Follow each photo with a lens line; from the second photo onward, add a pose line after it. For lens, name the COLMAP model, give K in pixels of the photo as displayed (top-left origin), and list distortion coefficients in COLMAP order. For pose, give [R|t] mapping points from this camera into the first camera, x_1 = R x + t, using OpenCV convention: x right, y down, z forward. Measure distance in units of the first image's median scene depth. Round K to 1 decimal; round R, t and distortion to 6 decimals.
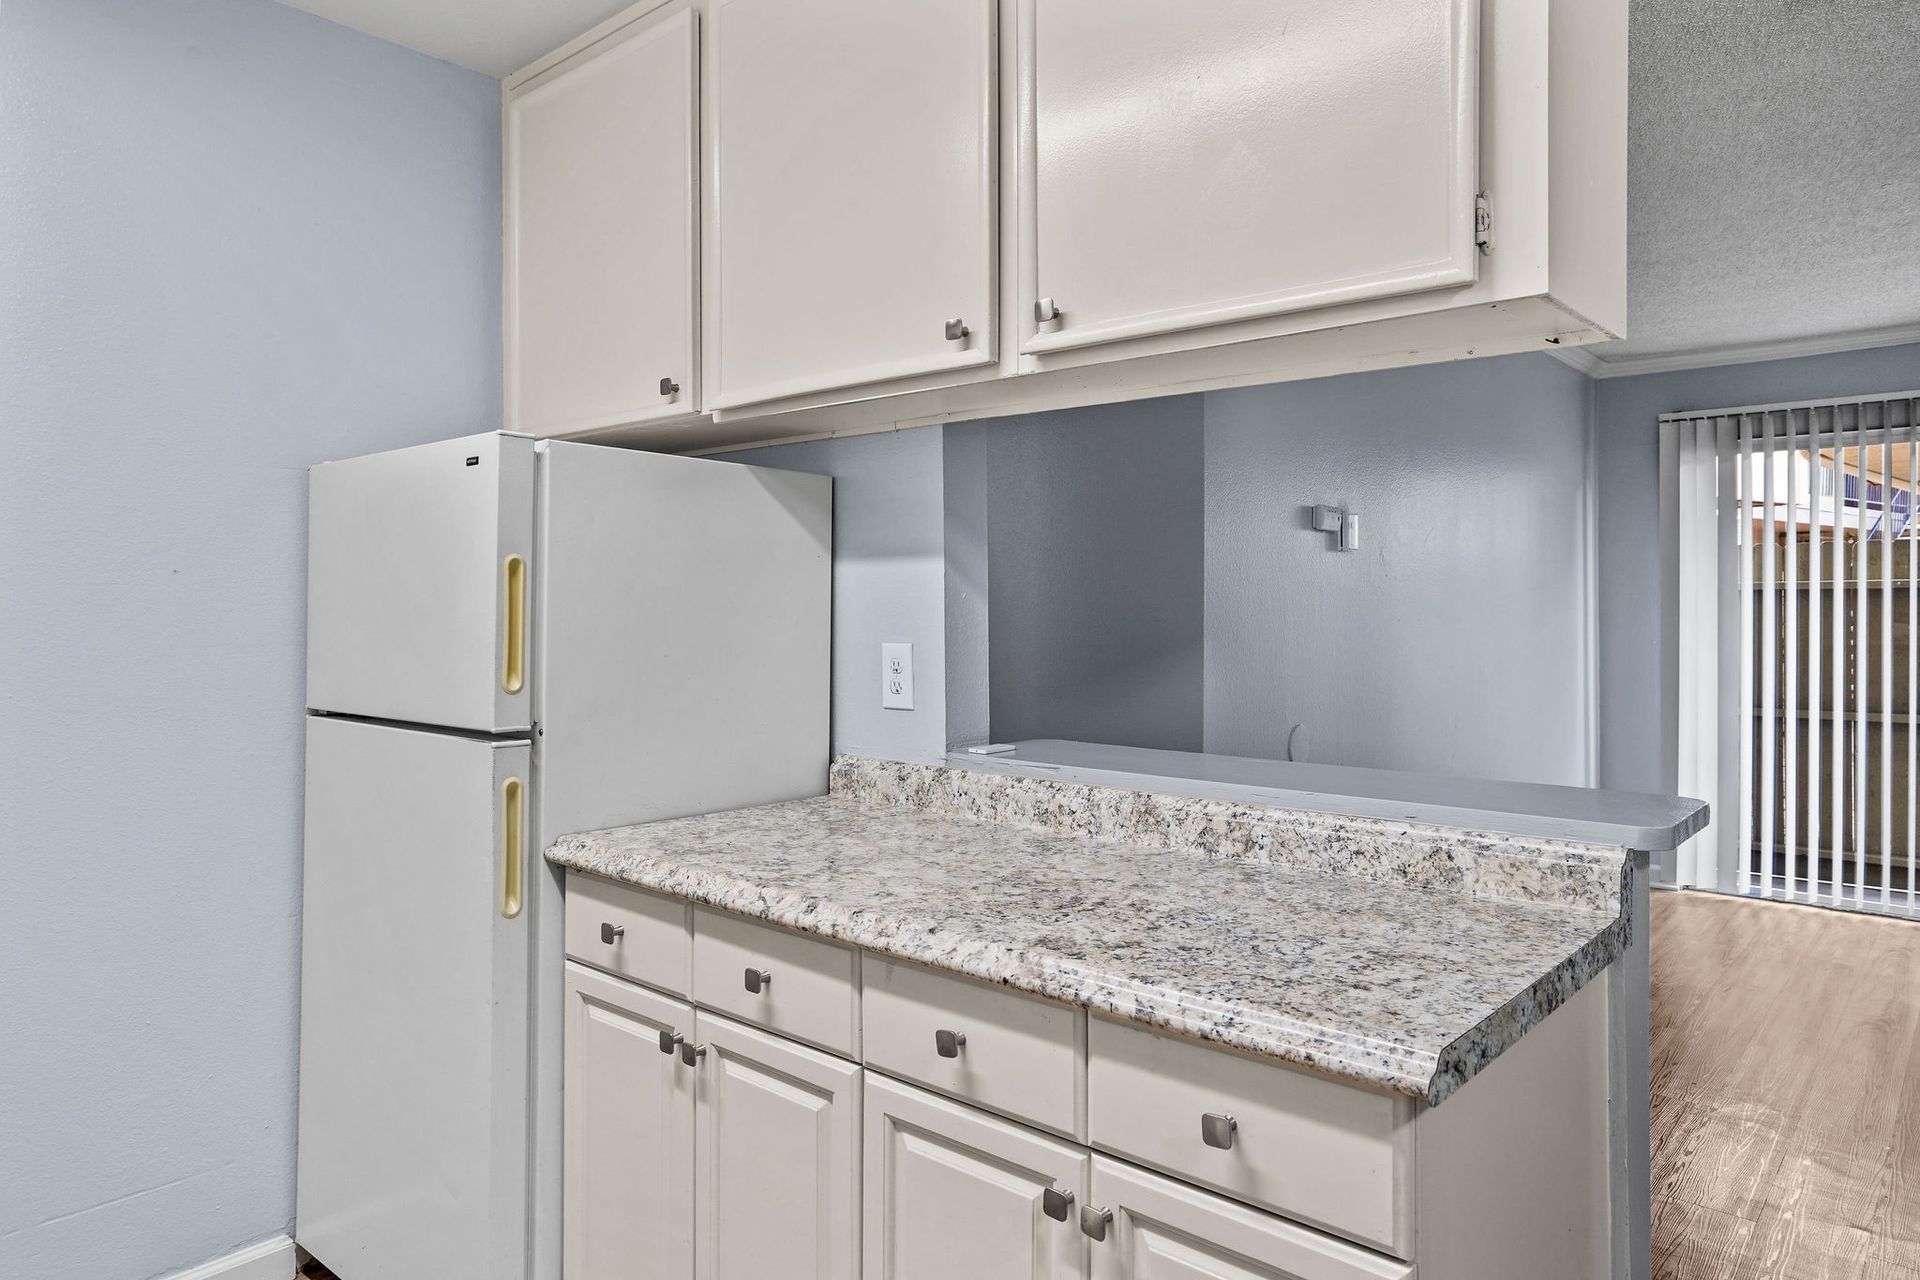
lens RADIAL K [[1222.1, 0, 952.3], [0, 1222.1, 602.7], [0, 0, 1]] dist [-0.024147, 0.036570]
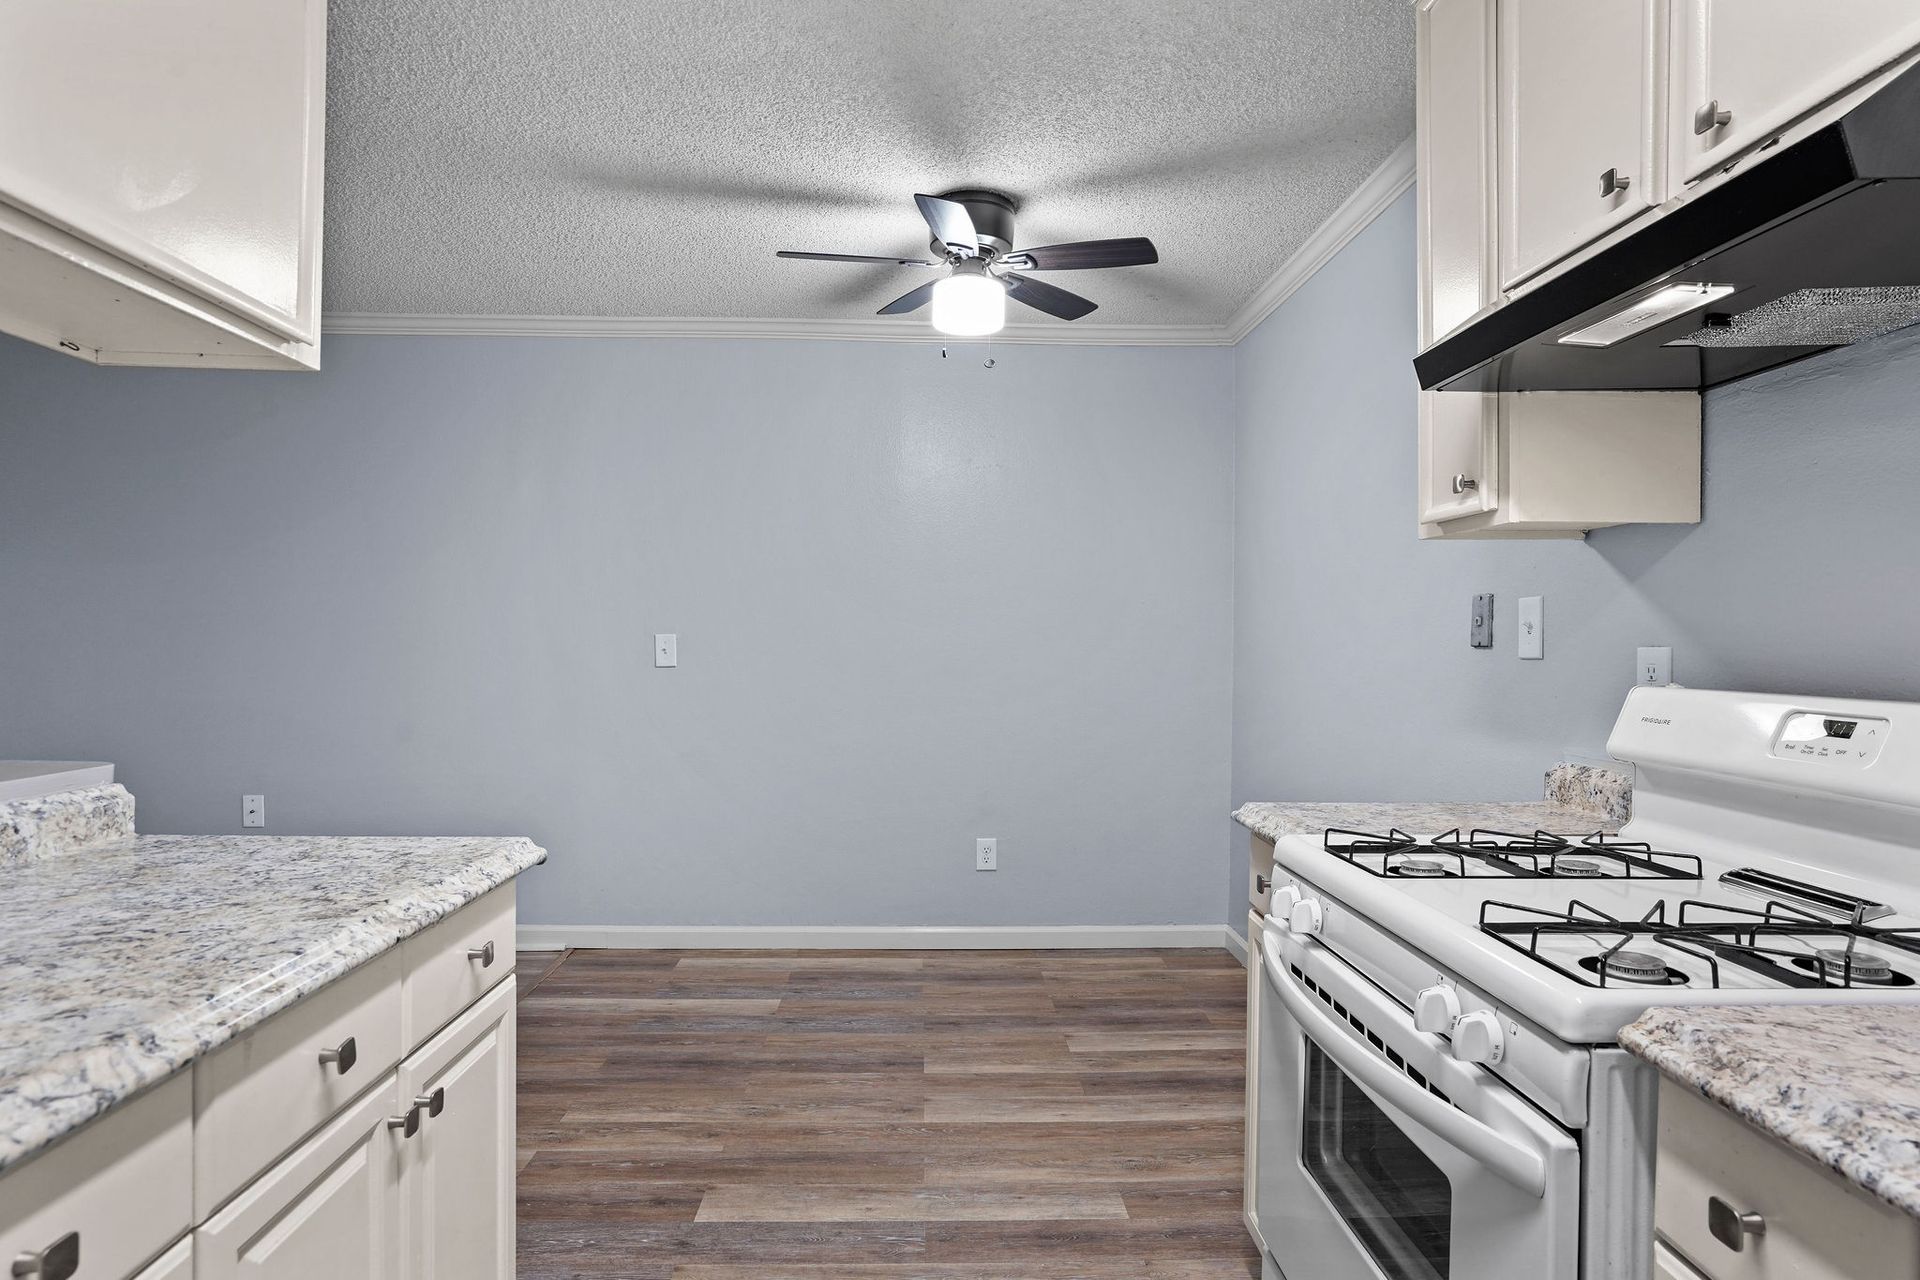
lens RADIAL K [[1038.8, 0, 950.0], [0, 1038.8, 636.0], [0, 0, 1]] dist [-0.035096, 0.025667]
pose [[-0.689307, -0.002268, 0.724466, -0.609352], [-0.009986, 0.999930, -0.006372, 0.039483], [-0.724401, -0.011627, -0.689281, 0.859729]]
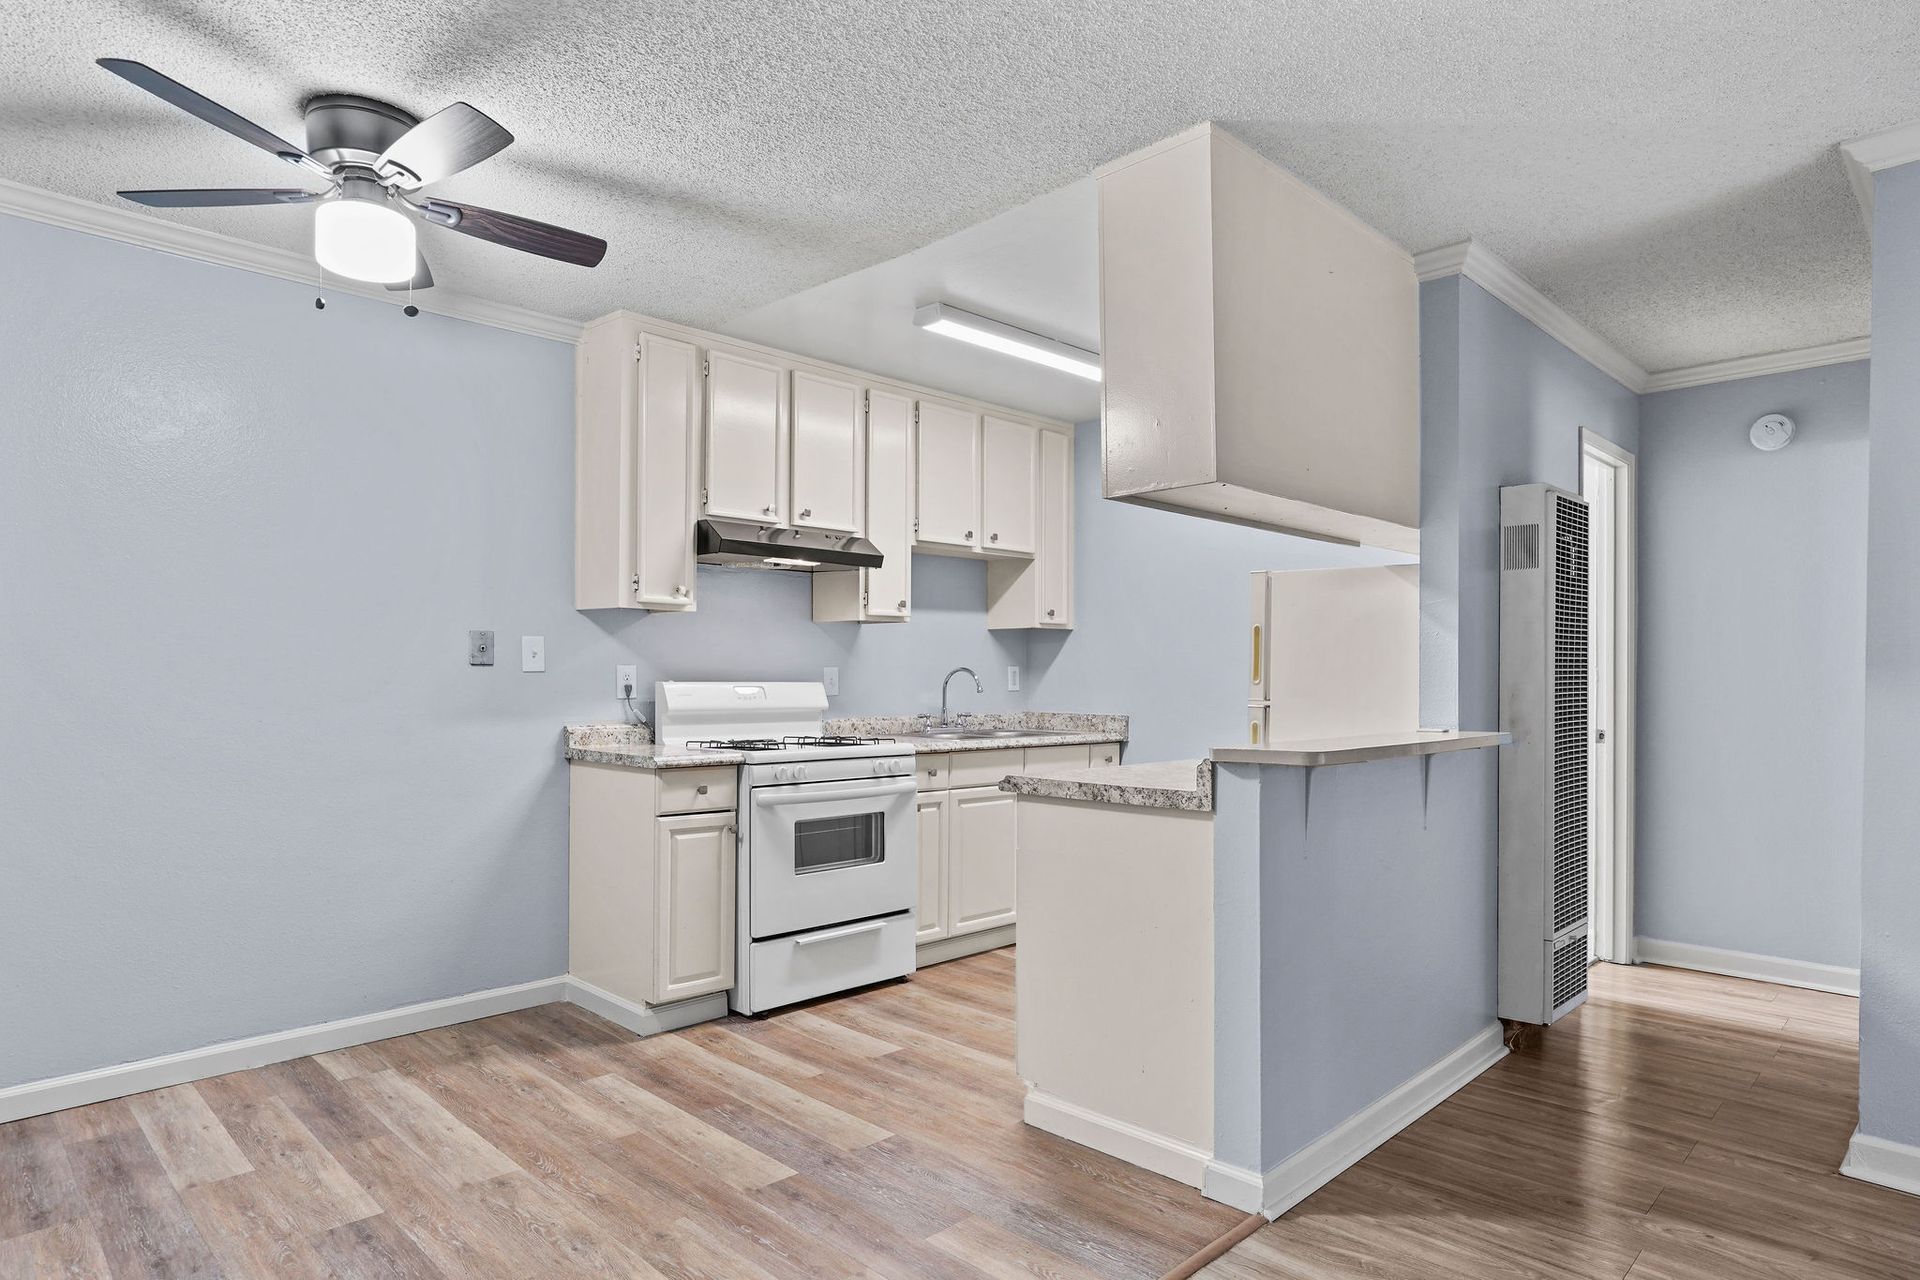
lens RADIAL K [[1098.0, 0, 966.4], [0, 1098.0, 675.8], [0, 0, 1]] dist [-0.037972, 0.035019]
pose [[-0.049380, -0.000983, -0.998780, 1.750763], [-0.000774, 0.999999, -0.000946, 0.059713], [0.998780, 0.000726, -0.049381, 0.554471]]
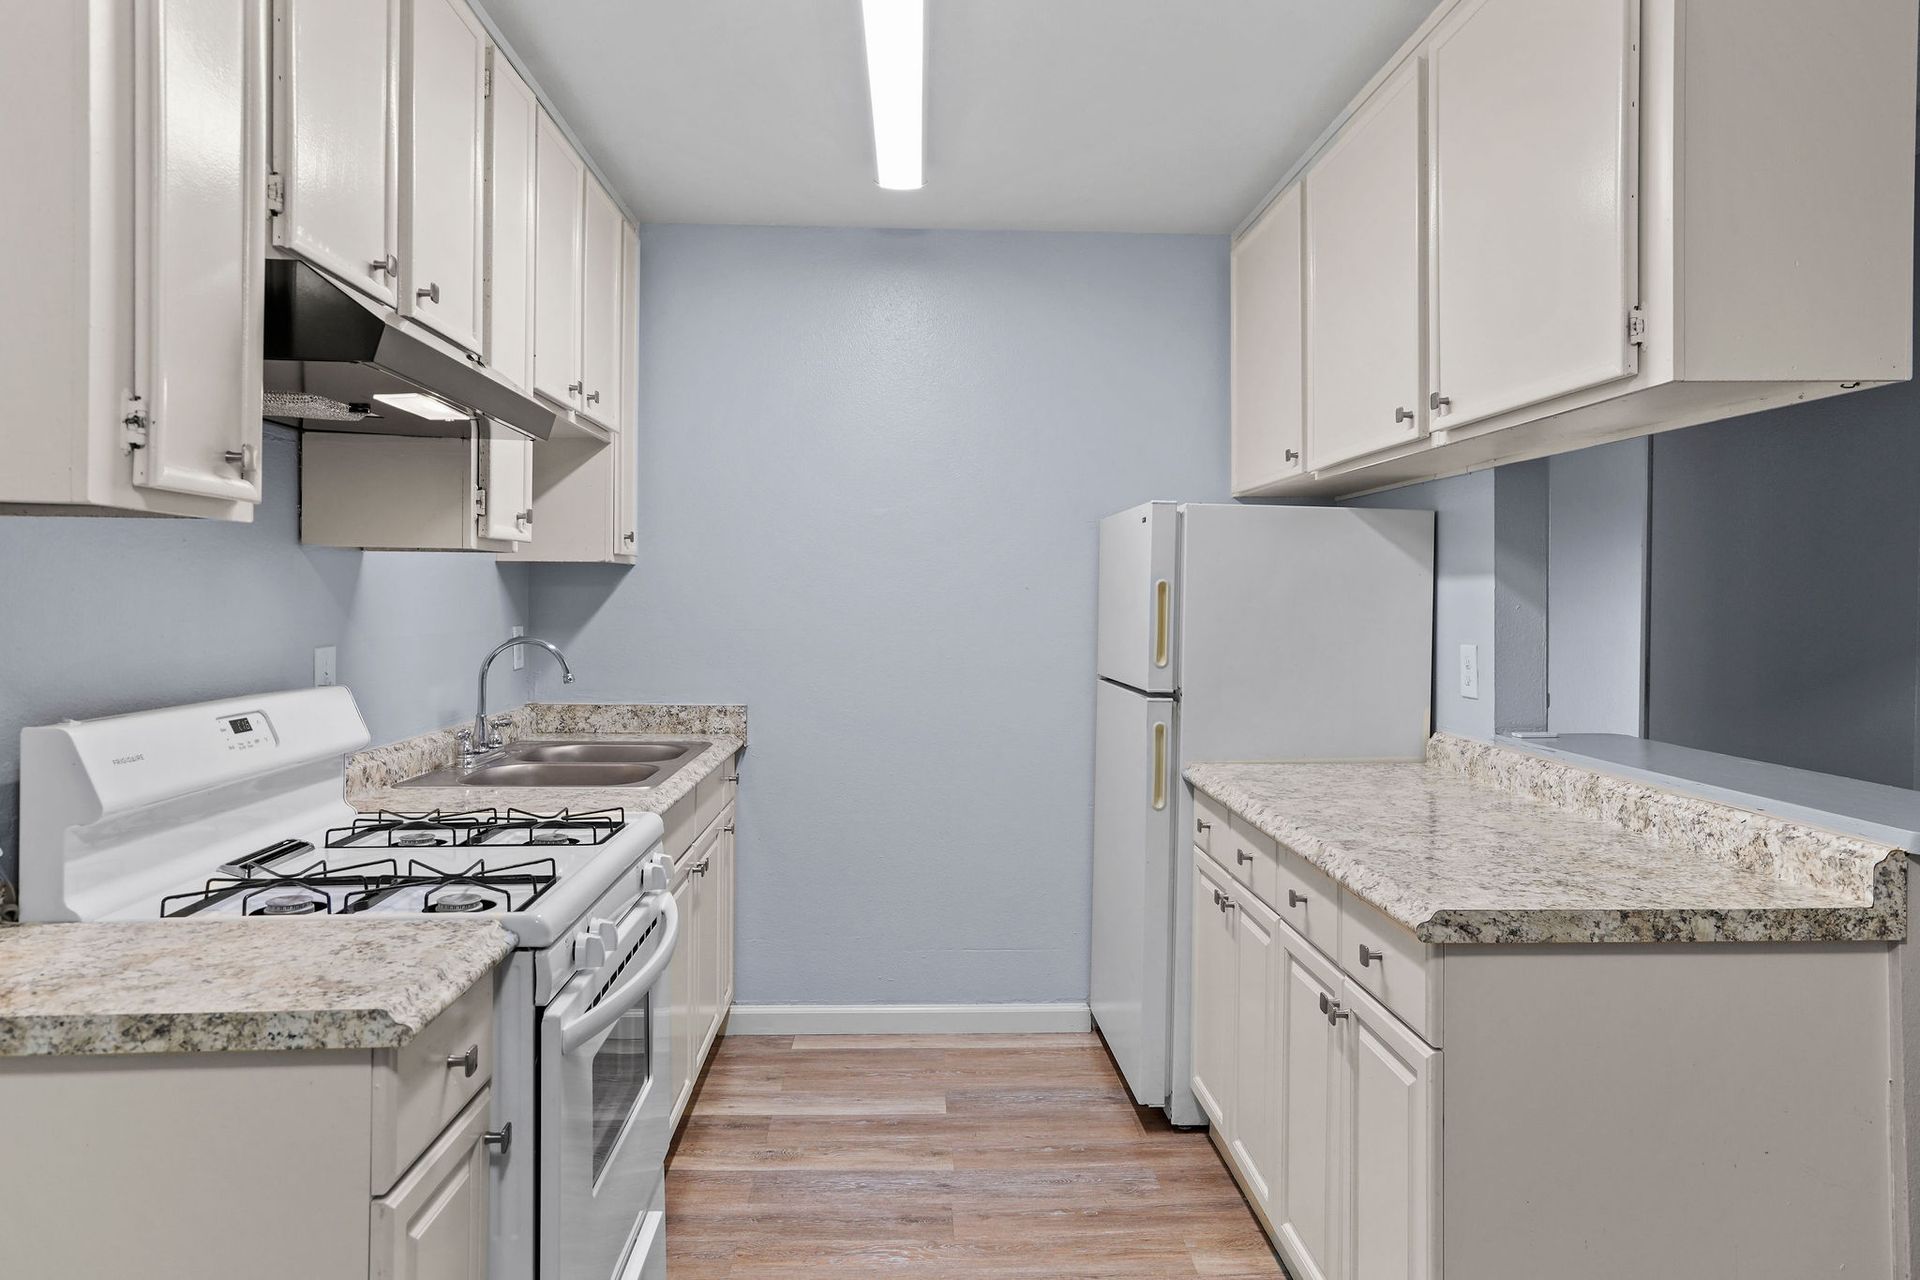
lens RADIAL K [[1222.1, 0, 952.3], [0, 1222.1, 602.7], [0, 0, 1]] dist [-0.024147, 0.036570]
pose [[0.694062, 0.006234, -0.719888, 0.585998], [-0.003431, 0.999980, 0.005352, -0.017206], [0.719907, -0.001244, 0.694070, -0.285530]]
